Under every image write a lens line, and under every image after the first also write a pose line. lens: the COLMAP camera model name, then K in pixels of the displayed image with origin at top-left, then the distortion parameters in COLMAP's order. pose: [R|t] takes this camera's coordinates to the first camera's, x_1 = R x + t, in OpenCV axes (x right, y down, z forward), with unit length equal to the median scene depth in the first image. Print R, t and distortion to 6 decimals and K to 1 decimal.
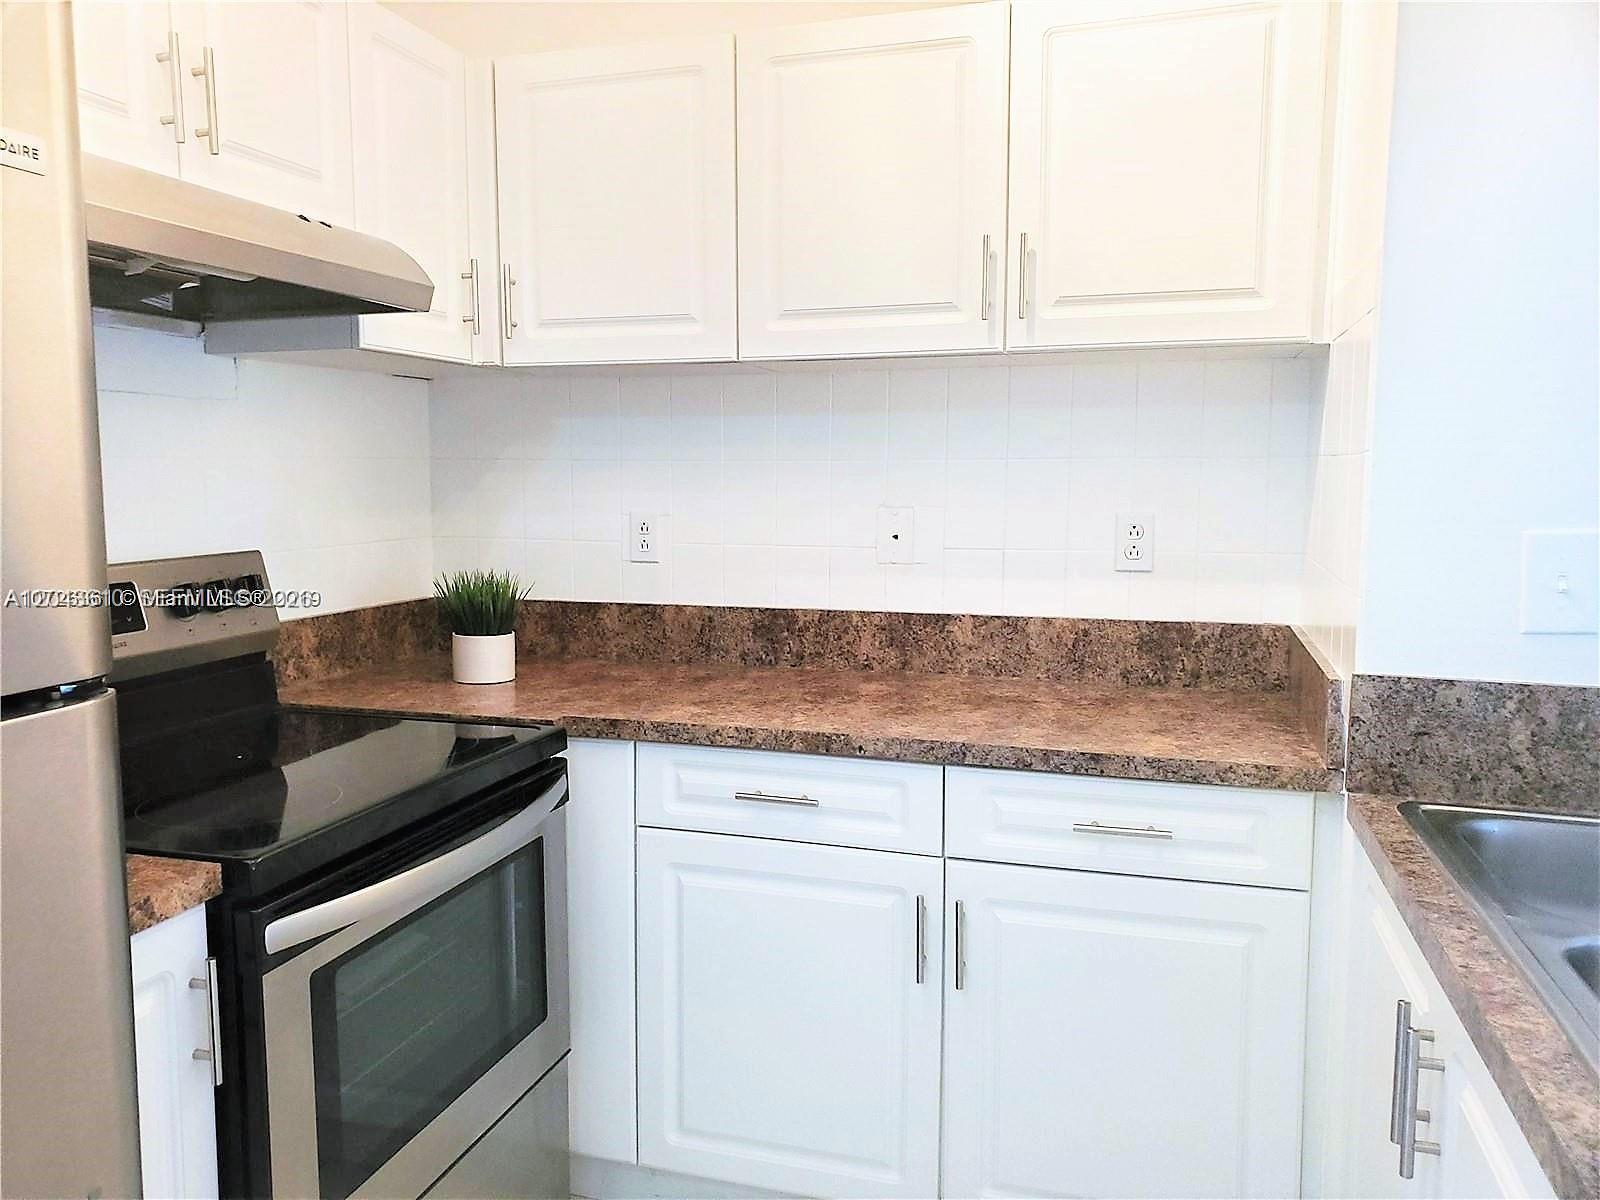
lens RADIAL K [[1231.3, 0, 765.0], [0, 1231.3, 595.5], [0, 0, 1]] dist [0.074782, -0.114630]
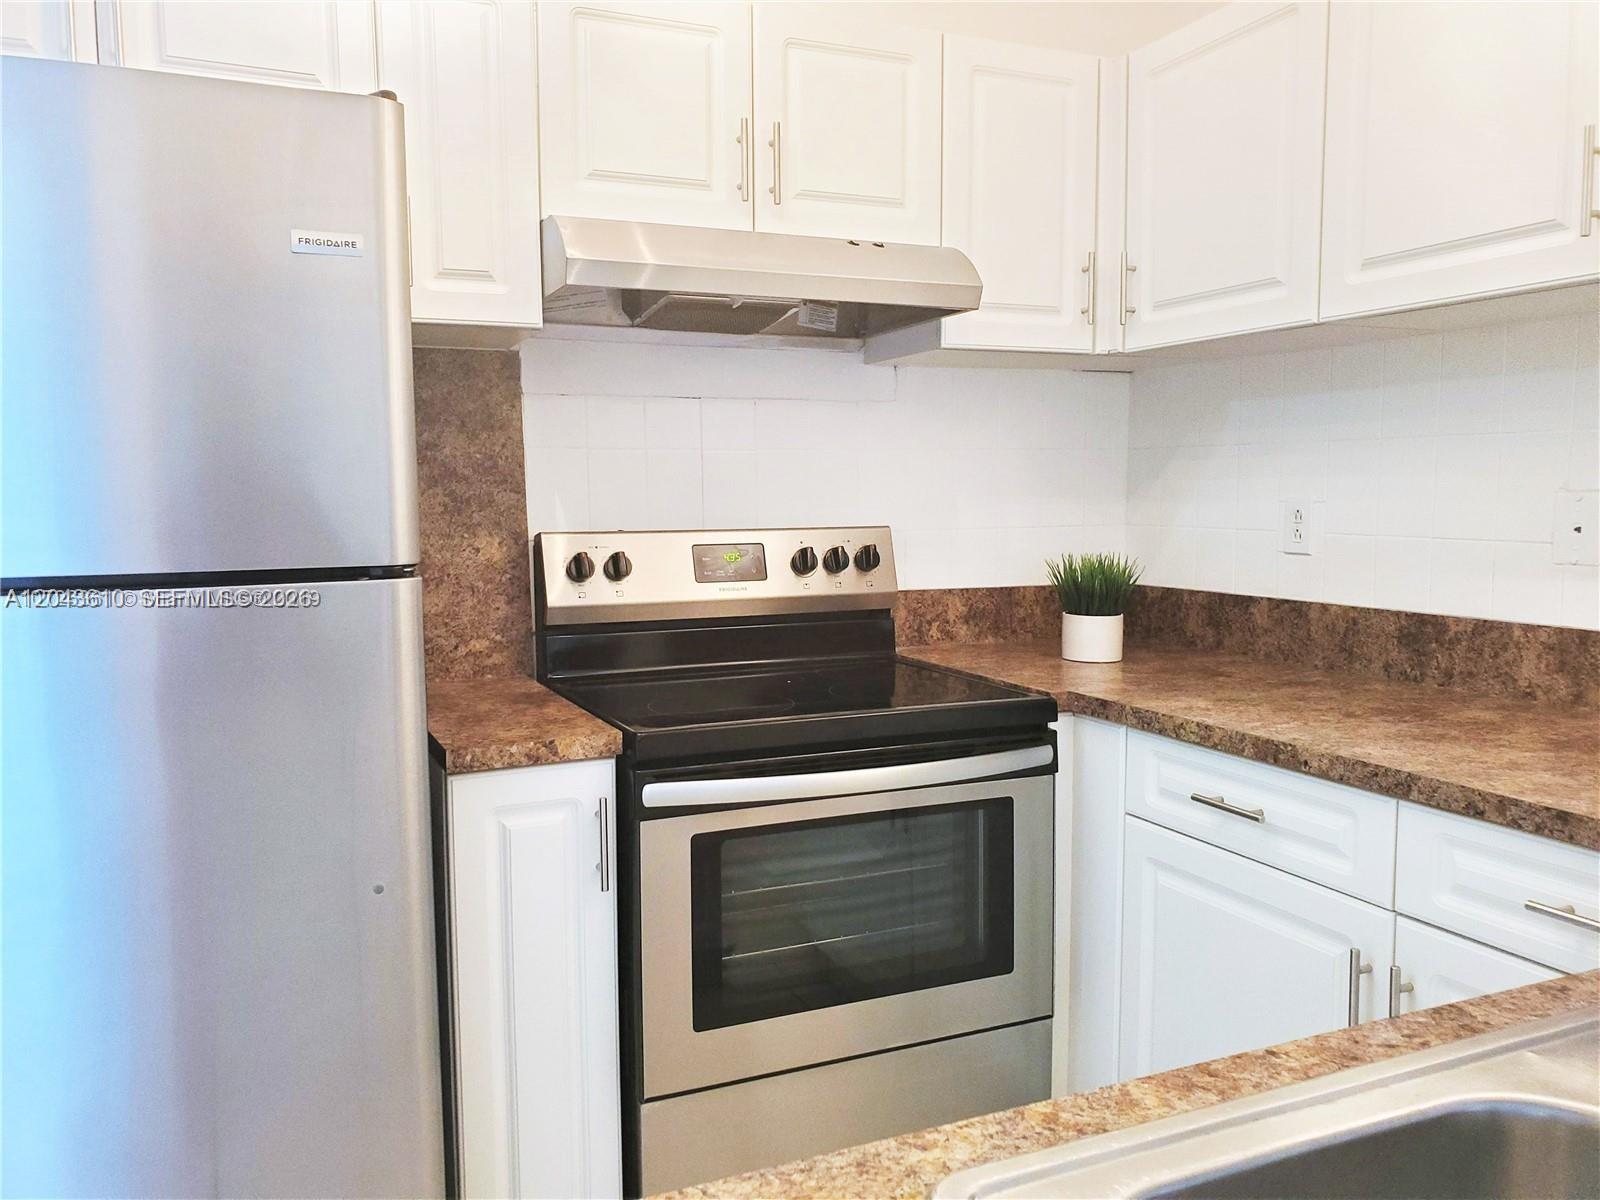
lens RADIAL K [[1231.3, 0, 765.0], [0, 1231.3, 595.5], [0, 0, 1]] dist [0.074782, -0.114630]
pose [[0.667553, 0.063922, -0.741813, 0.398427], [-0.071890, 0.997187, 0.021235, 0.014529], [0.741084, 0.039153, 0.670270, 0.118733]]
